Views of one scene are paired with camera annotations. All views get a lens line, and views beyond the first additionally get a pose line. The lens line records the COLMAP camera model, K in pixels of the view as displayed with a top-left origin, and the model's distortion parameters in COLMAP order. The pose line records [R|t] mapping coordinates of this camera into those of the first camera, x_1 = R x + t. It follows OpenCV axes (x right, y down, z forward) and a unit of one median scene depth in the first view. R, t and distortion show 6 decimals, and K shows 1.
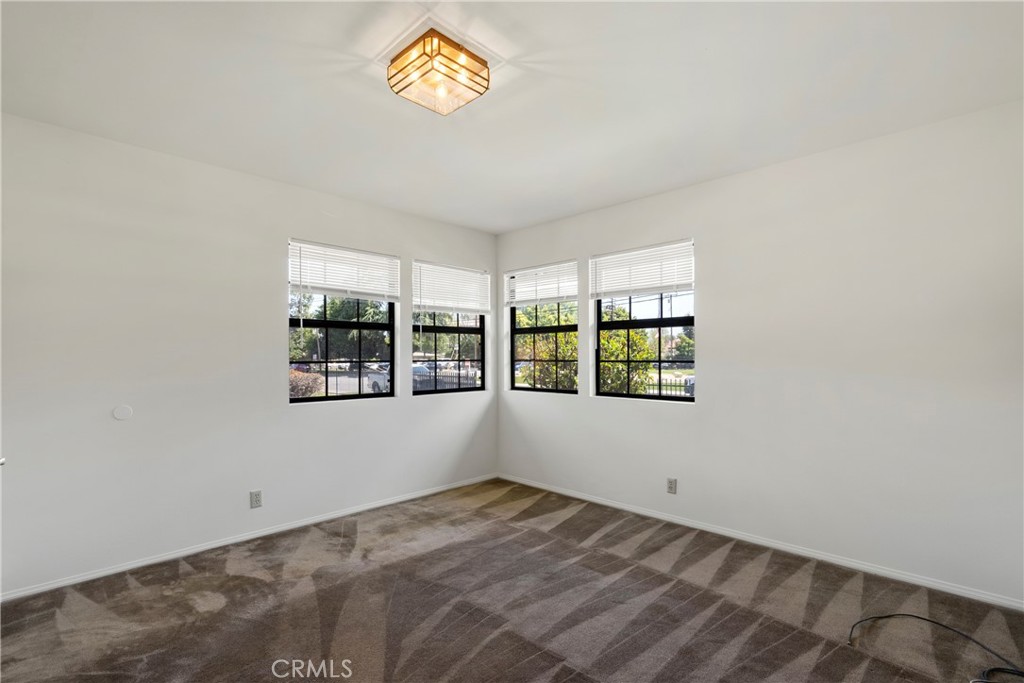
lens RADIAL K [[471.0, 0, 514.1], [0, 471.0, 346.0], [0, 0, 1]] dist [0.002743, 0.000542]
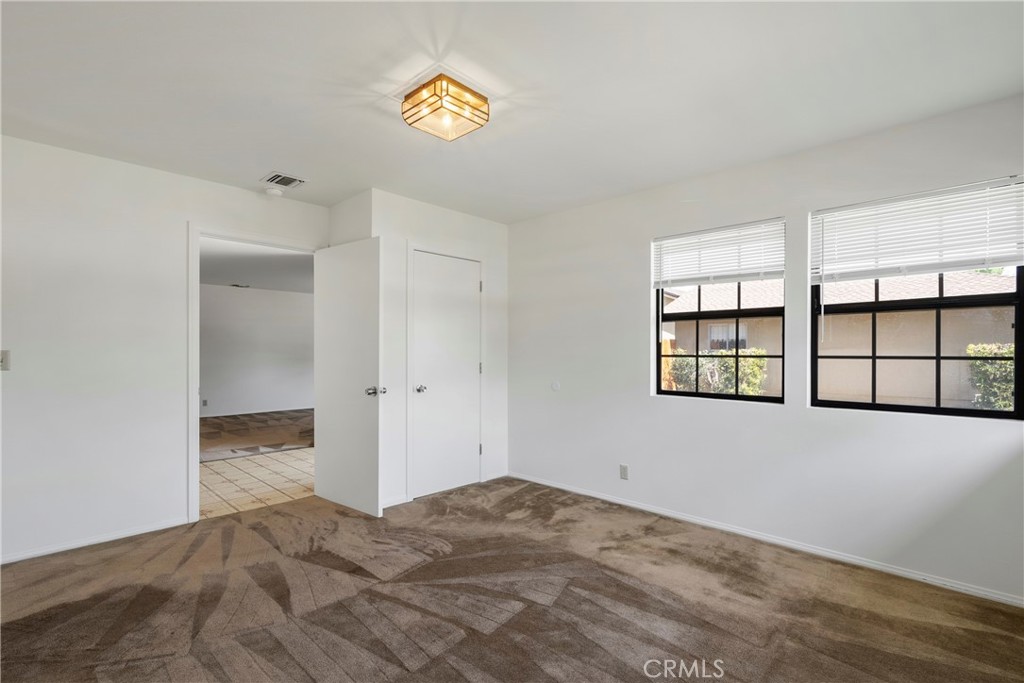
lens RADIAL K [[471.0, 0, 507.7], [0, 471.0, 346.4], [0, 0, 1]] dist [0.002743, 0.000542]
pose [[0.017611, -0.003969, -0.999837, 0.654894], [0.022994, 0.999729, -0.003564, 0.010195], [0.999580, -0.022928, 0.017698, 0.735048]]
